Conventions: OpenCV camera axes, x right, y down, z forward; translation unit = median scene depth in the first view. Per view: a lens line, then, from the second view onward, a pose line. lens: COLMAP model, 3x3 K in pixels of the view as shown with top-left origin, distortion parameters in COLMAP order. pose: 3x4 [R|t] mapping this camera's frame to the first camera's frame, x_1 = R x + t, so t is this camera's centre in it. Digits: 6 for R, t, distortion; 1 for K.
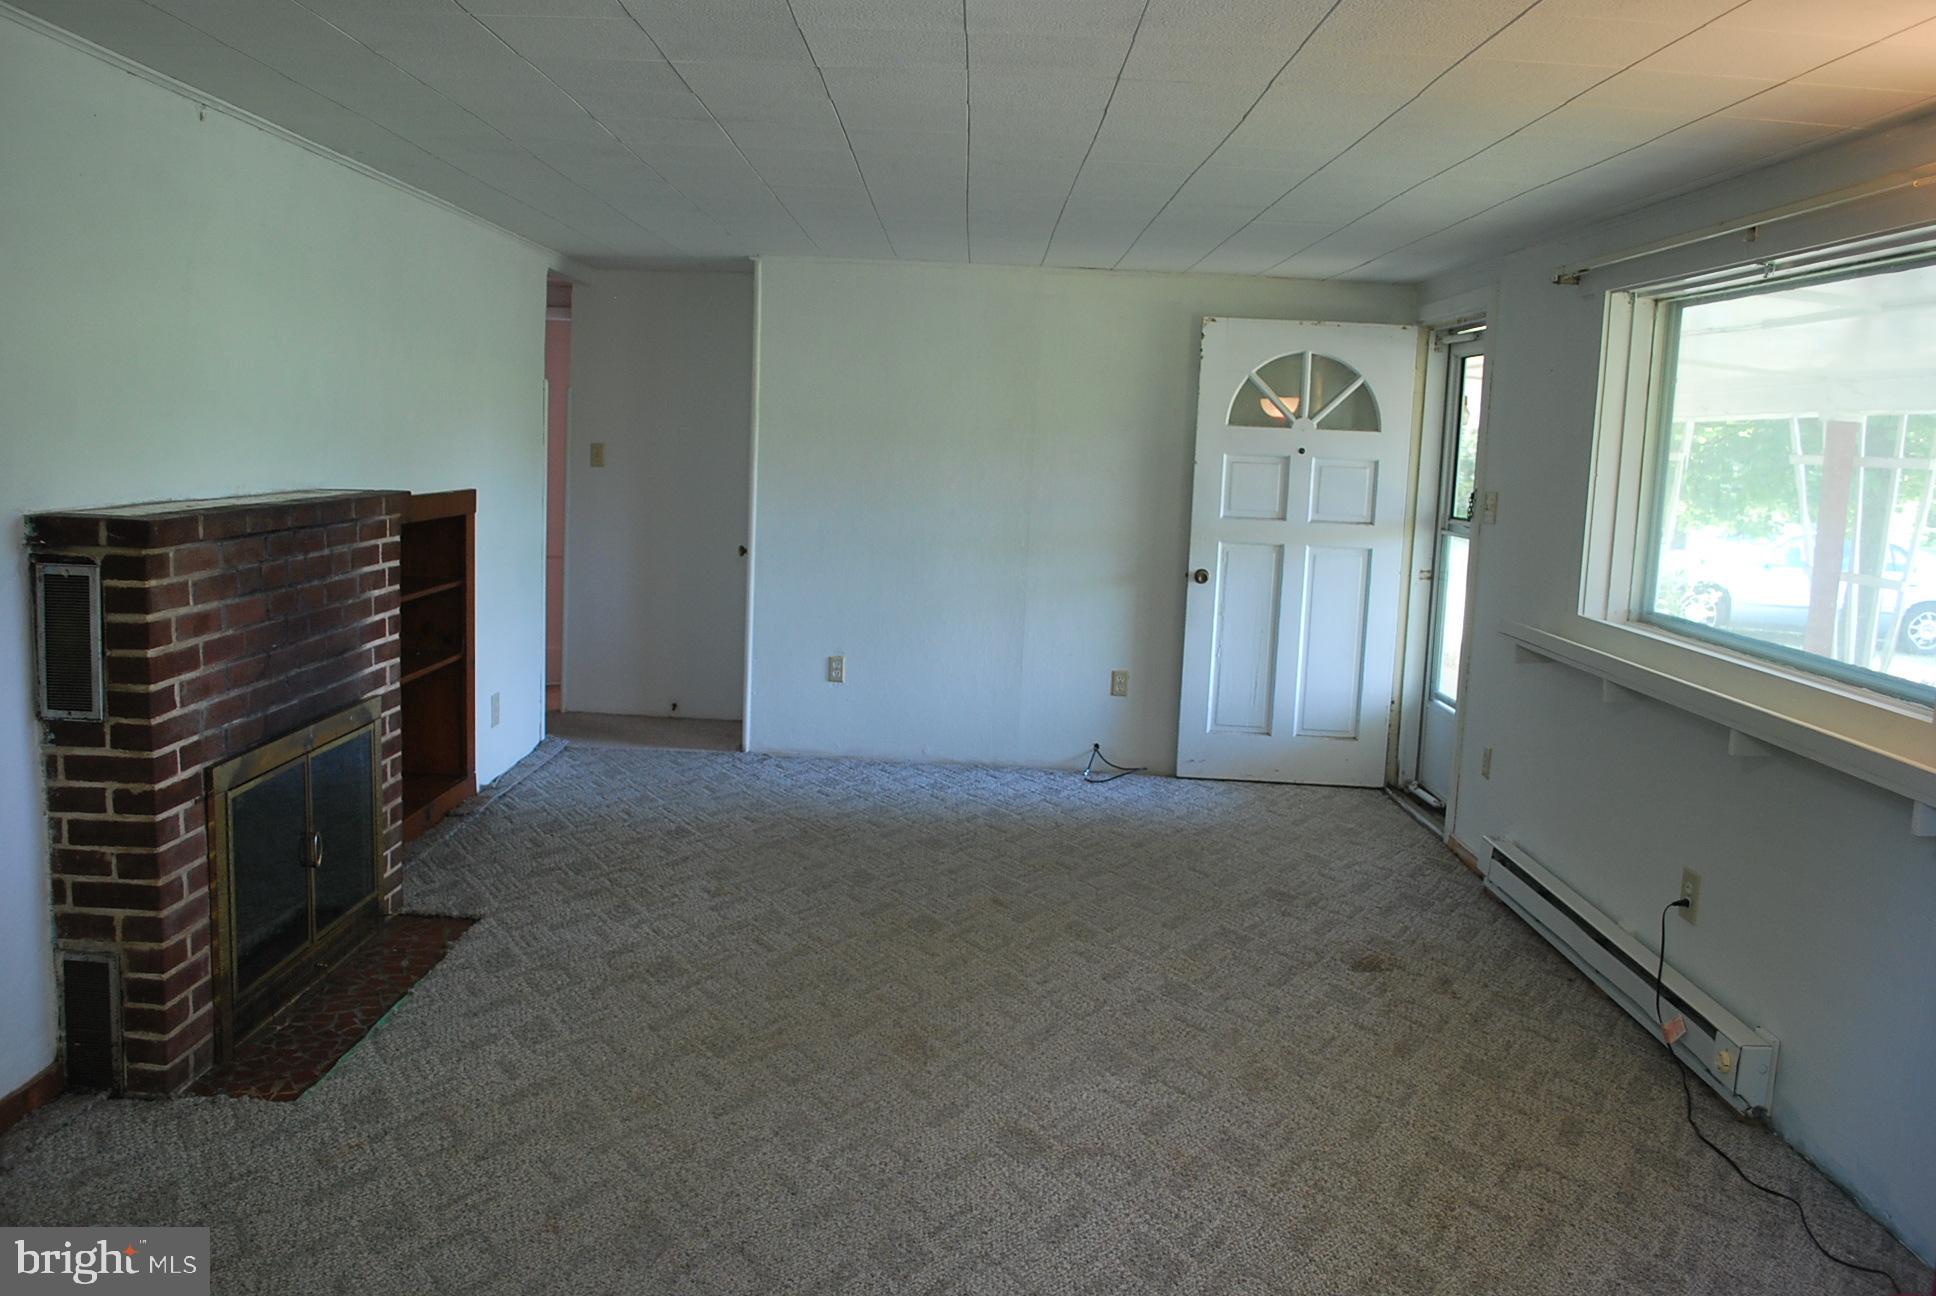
lens RADIAL K [[1522.2, 0, 958.8], [0, 1522.2, 636.8], [0, 0, 1]] dist [-0.082749, 0.008674]
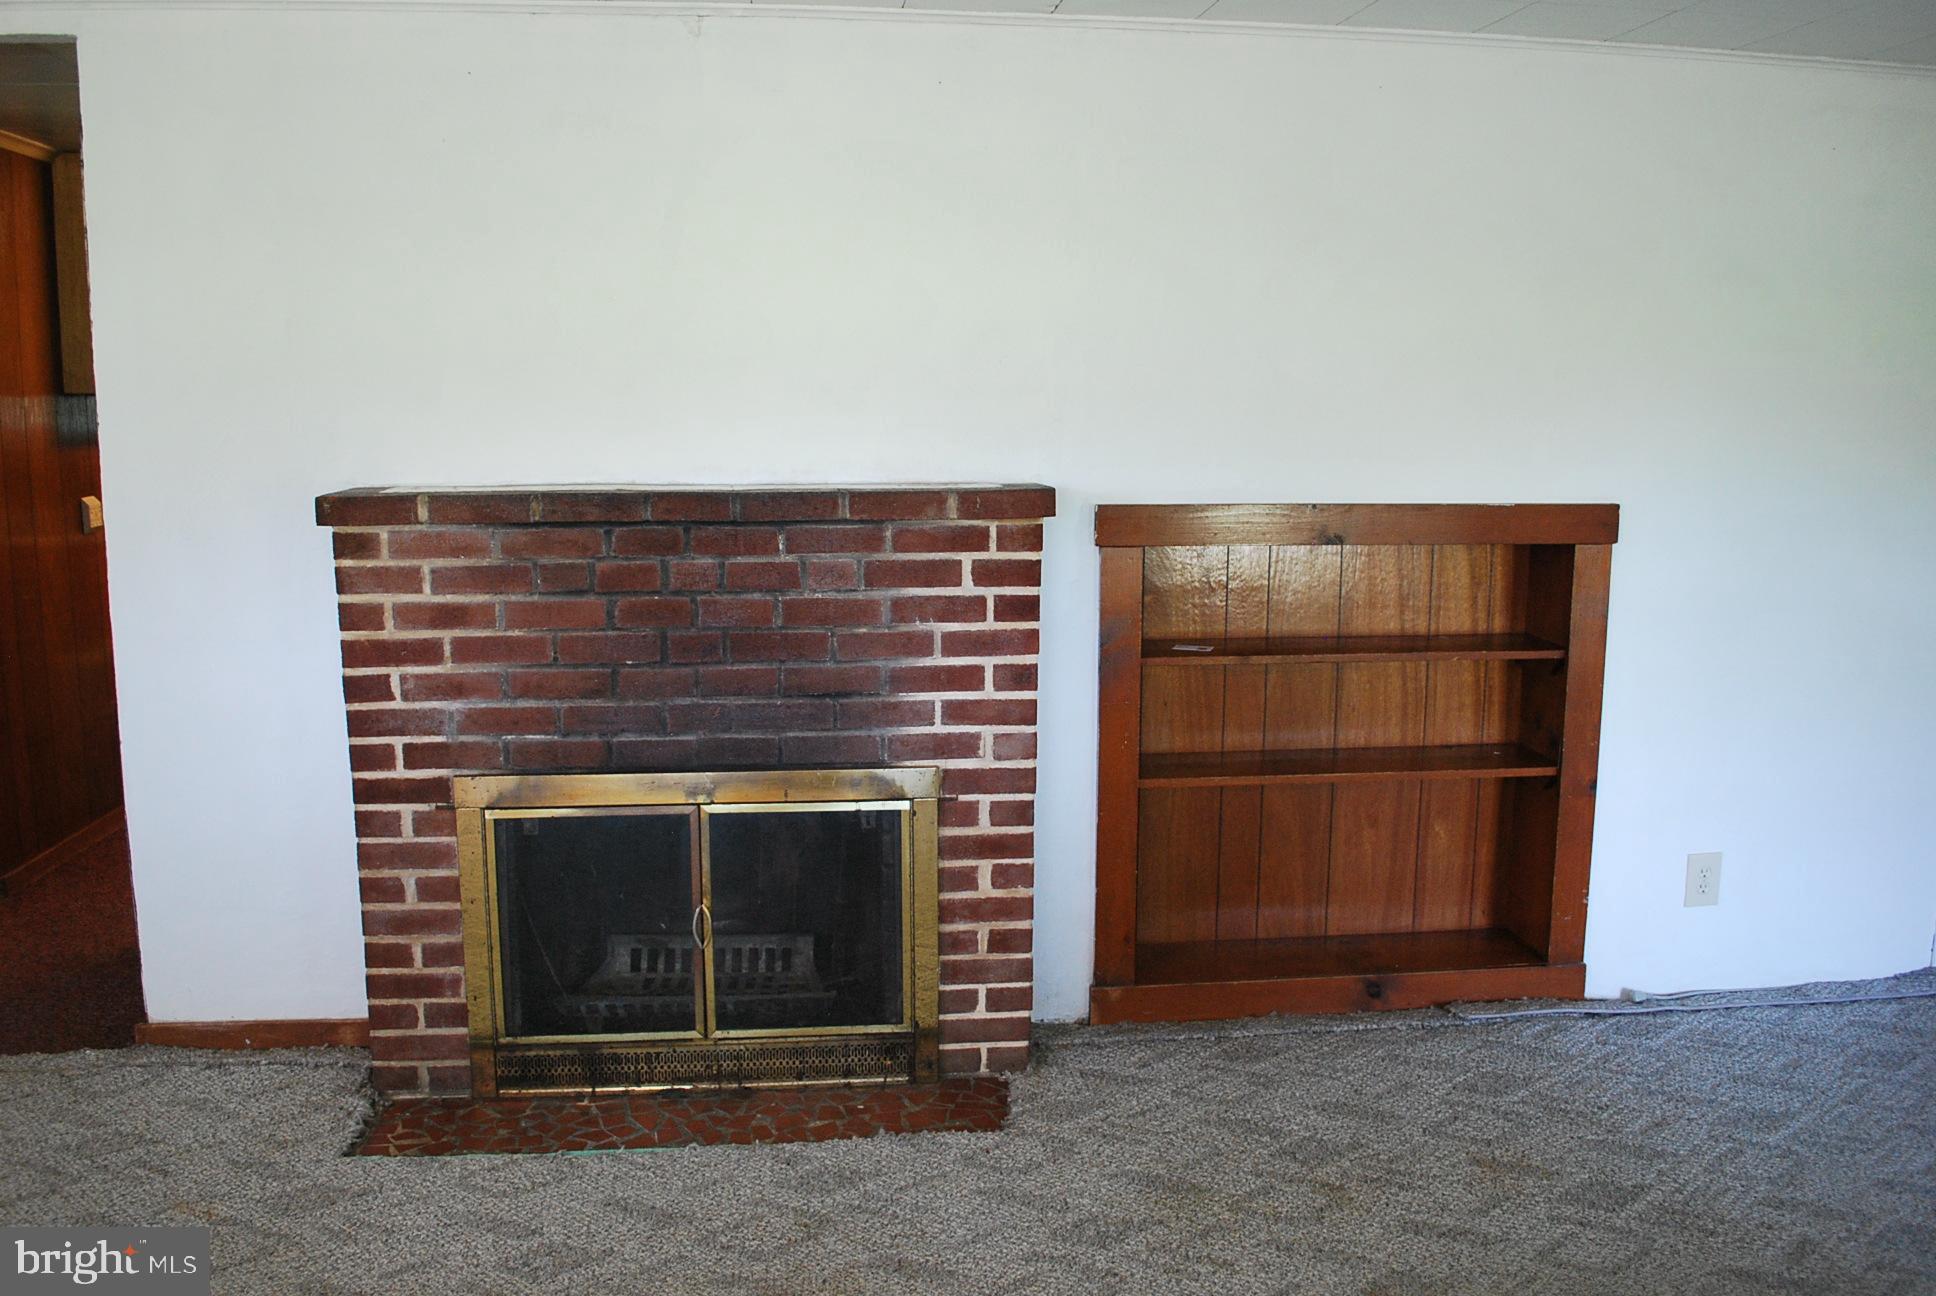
lens RADIAL K [[1522.2, 0, 958.8], [0, 1522.2, 636.8], [0, 0, 1]] dist [-0.082749, 0.008674]
pose [[0.121021, 0.113771, -0.986108, 0.345772], [-0.127328, 0.986983, 0.098246, -0.101136], [0.984450, 0.113670, 0.133932, 0.955423]]
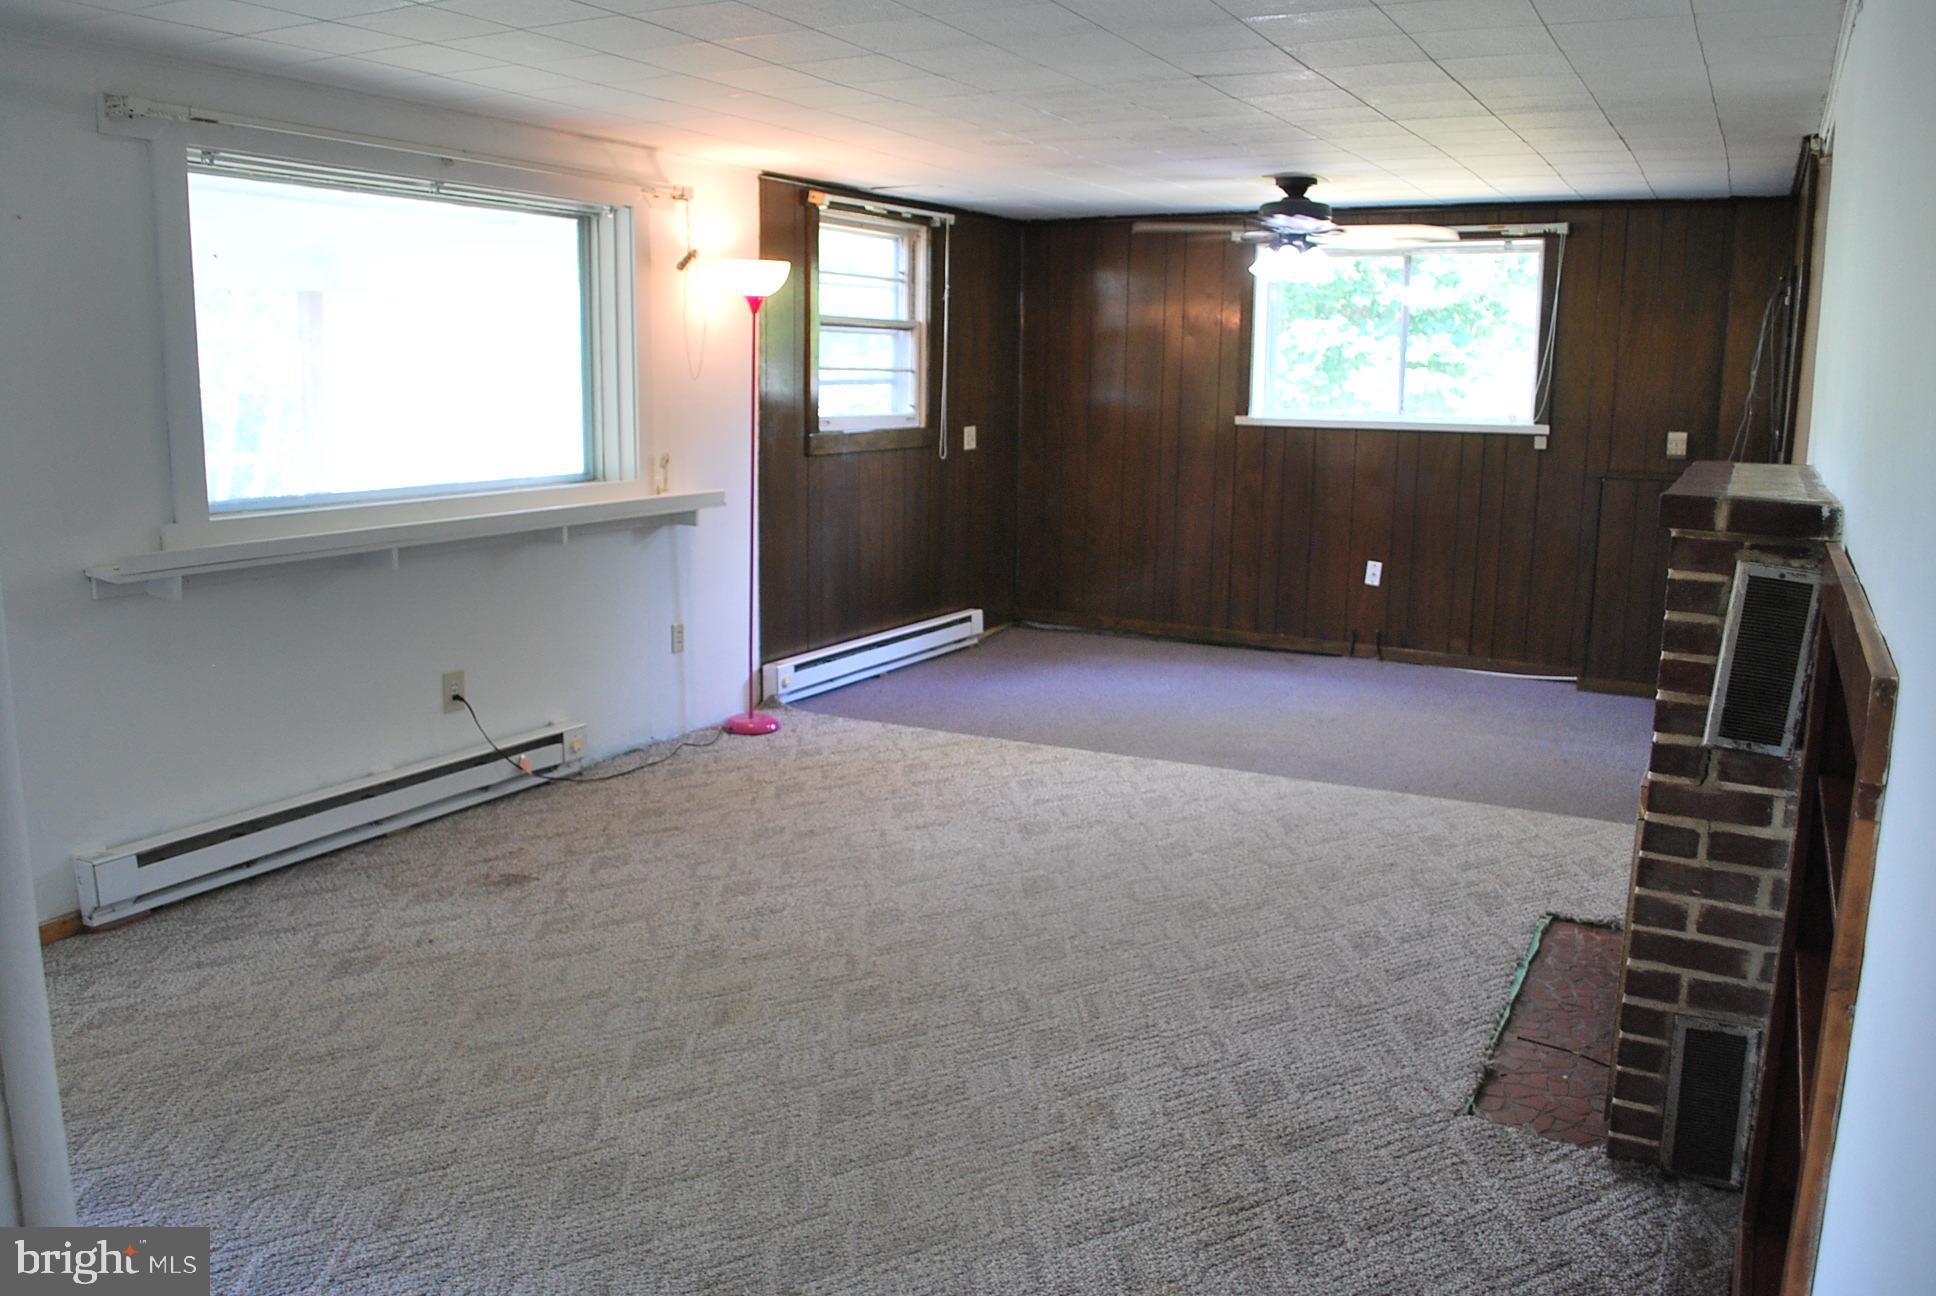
lens RADIAL K [[1522.2, 0, 958.8], [0, 1522.2, 636.8], [0, 0, 1]] dist [-0.082749, 0.008674]
pose [[-0.885079, -0.134821, 0.445487, -0.424437], [0.009935, 0.951438, 0.307679, -0.244034], [-0.465335, 0.276746, -0.840759, 1.770137]]
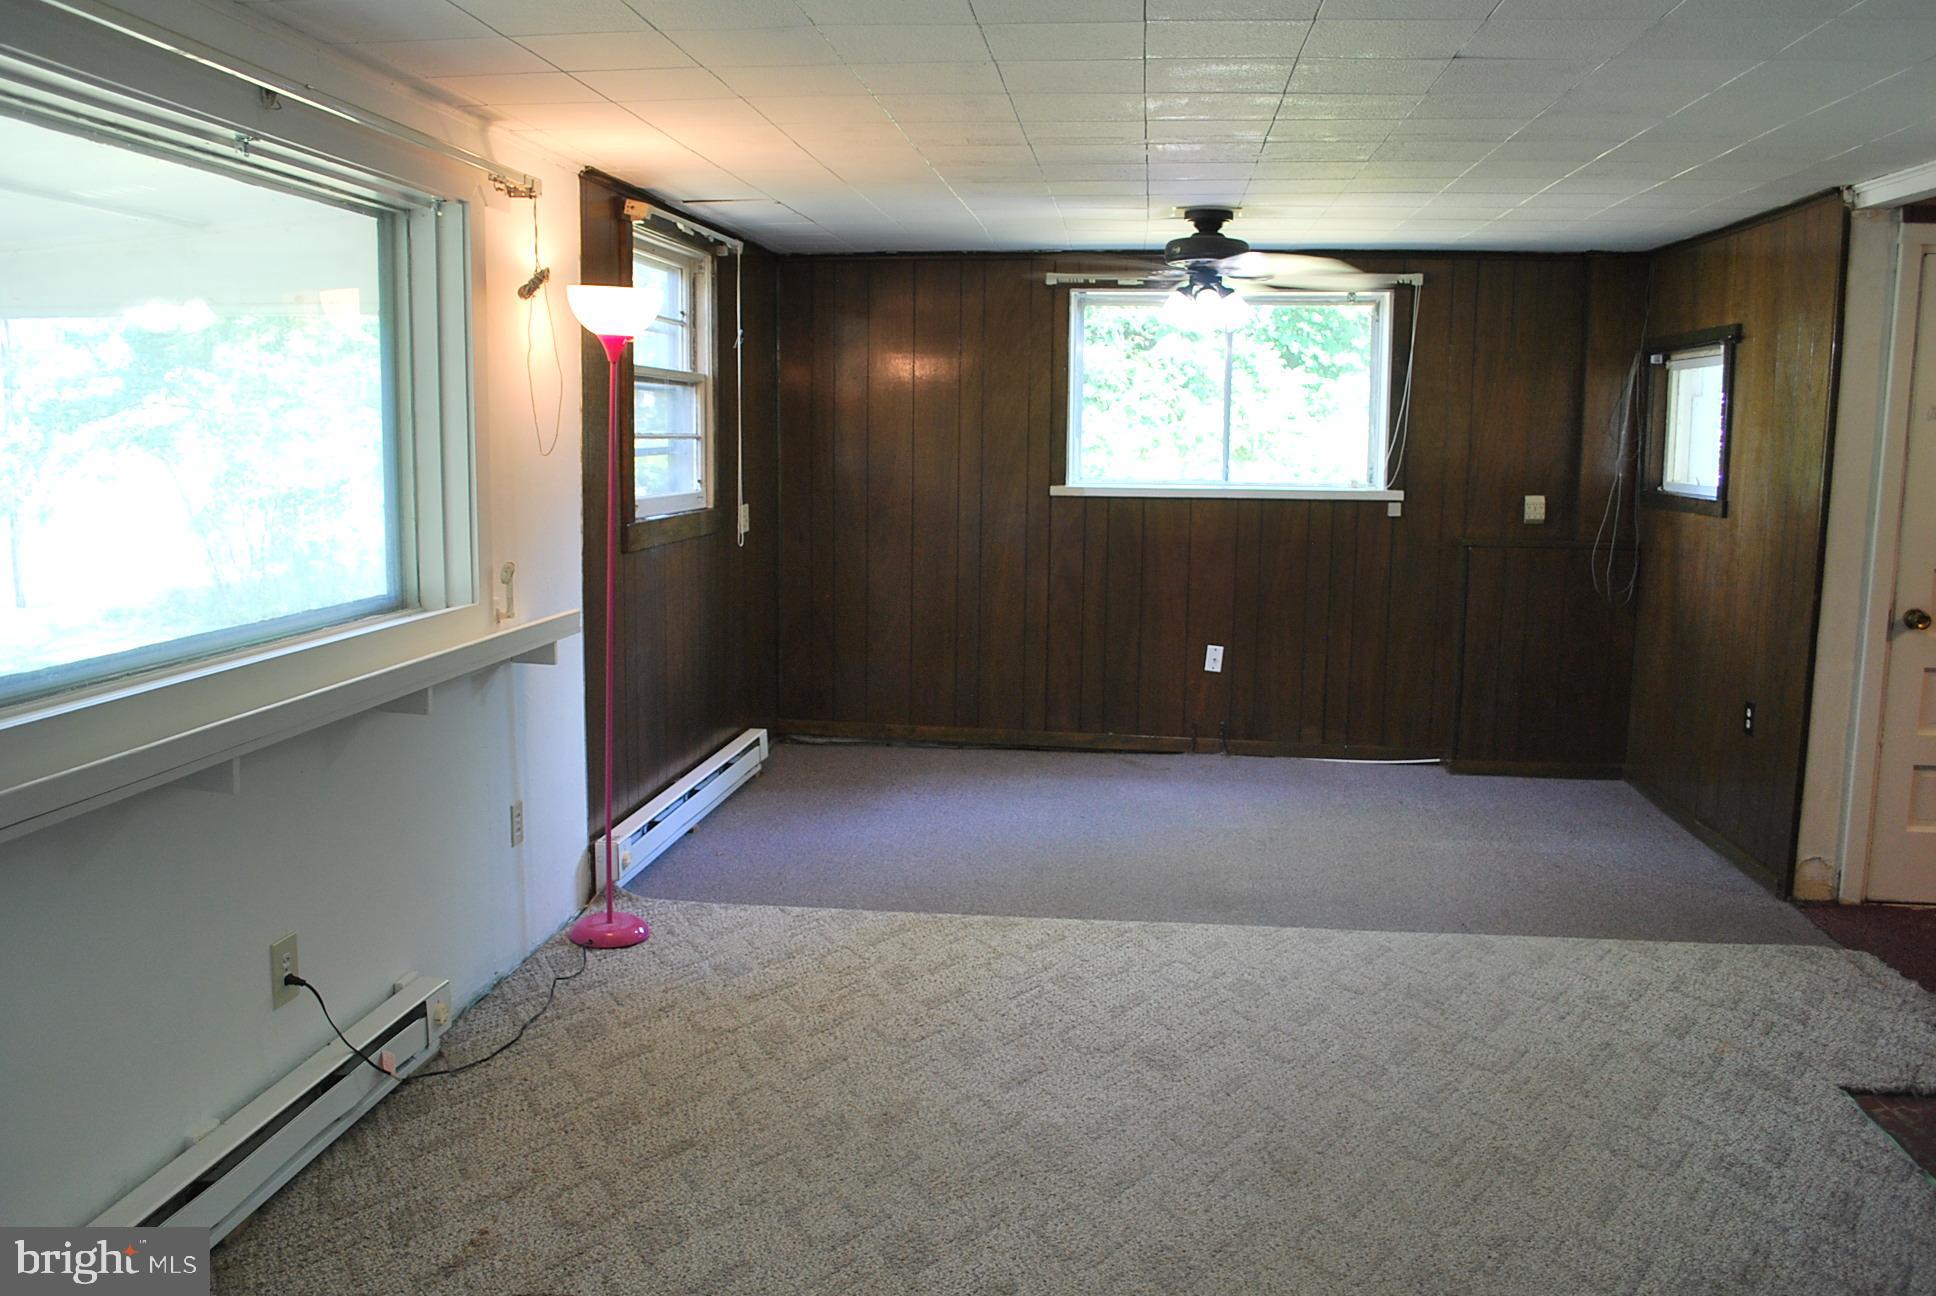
lens RADIAL K [[1522.2, 0, 958.8], [0, 1522.2, 636.8], [0, 0, 1]] dist [-0.082749, 0.008674]
pose [[-0.992922, -0.068593, 0.096953, 0.080110], [-0.040289, 0.962482, 0.268339, -0.200812], [-0.111722, 0.262533, -0.958433, 1.573649]]
